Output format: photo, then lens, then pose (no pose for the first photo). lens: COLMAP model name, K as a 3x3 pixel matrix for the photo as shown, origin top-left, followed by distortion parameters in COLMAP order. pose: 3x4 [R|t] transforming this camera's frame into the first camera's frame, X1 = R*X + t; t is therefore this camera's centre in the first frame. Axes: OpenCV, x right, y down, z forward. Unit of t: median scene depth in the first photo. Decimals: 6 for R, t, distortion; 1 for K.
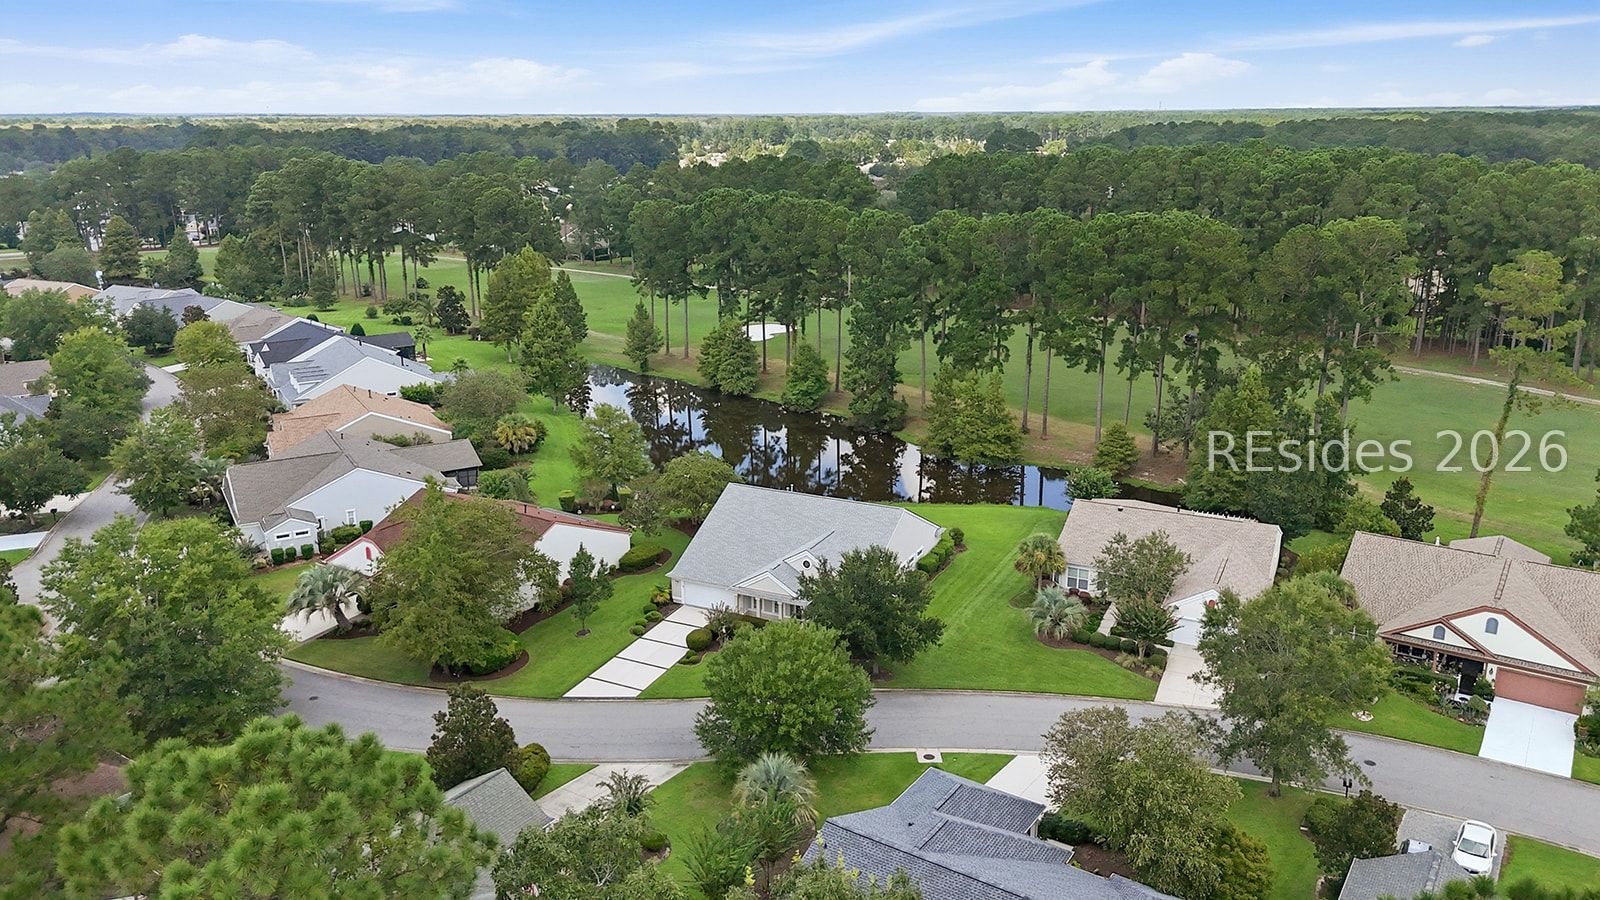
lens RADIAL K [[1139.9, 0, 800.0], [0, 1139.9, 450.0], [0, 0, 1]] dist [0.001577, 0.000529]
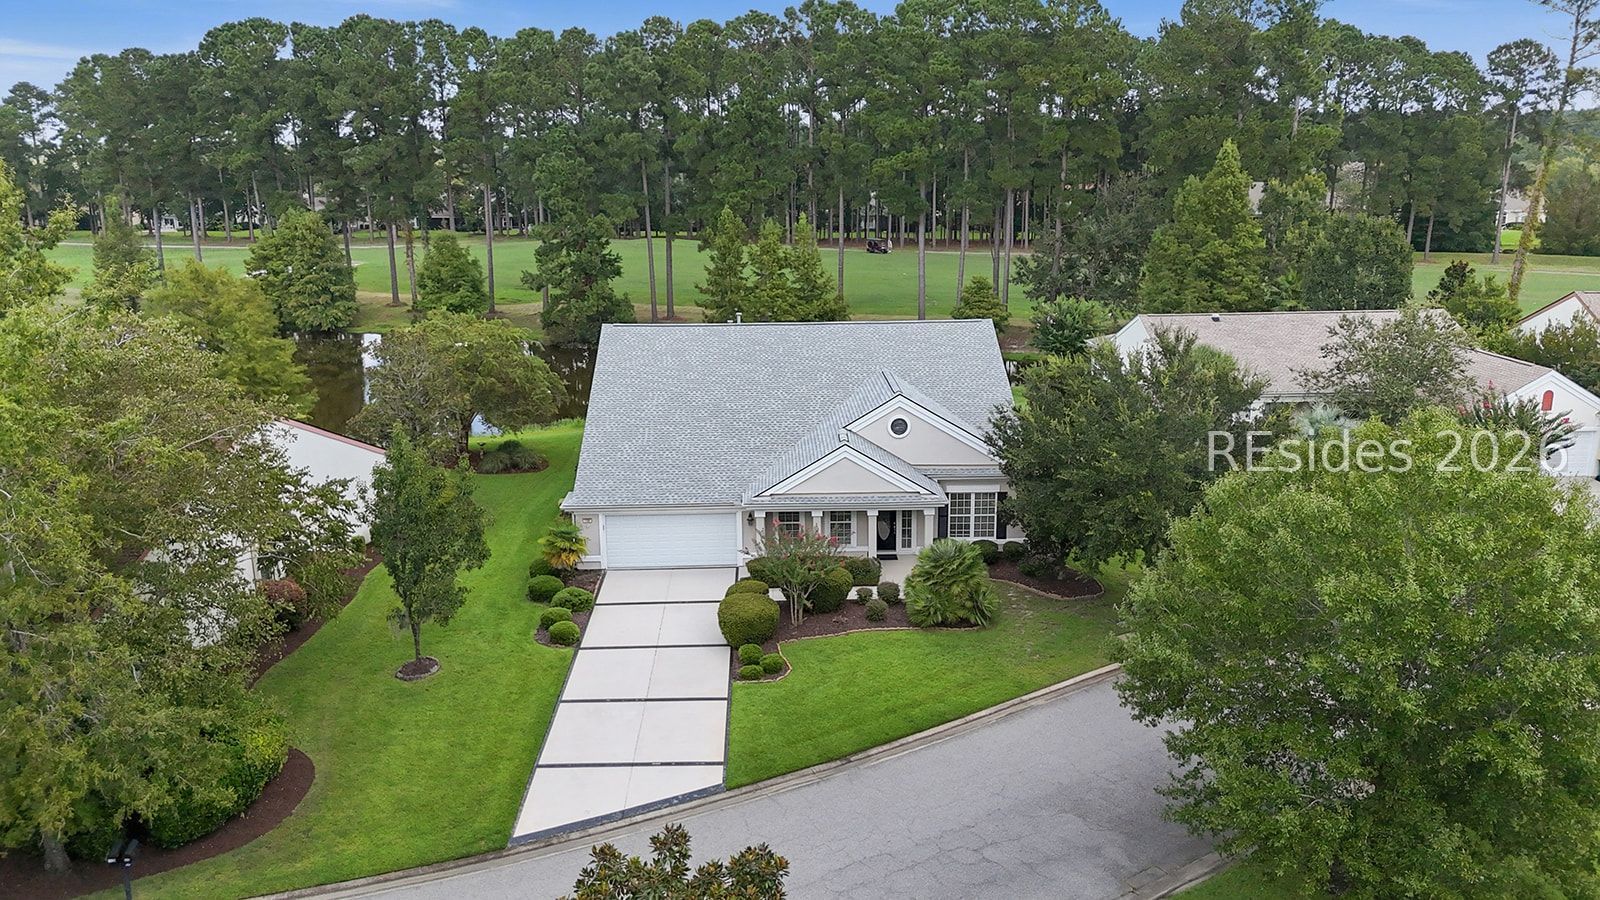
lens RADIAL K [[1139.9, 0, 800.0], [0, 1139.9, 450.0], [0, 0, 1]] dist [0.001577, 0.000529]
pose [[0.871611, -0.104106, 0.479016, -0.253088], [0.126444, 0.991868, -0.014509, 0.110662], [-0.473610, 0.073215, 0.877686, 0.605384]]
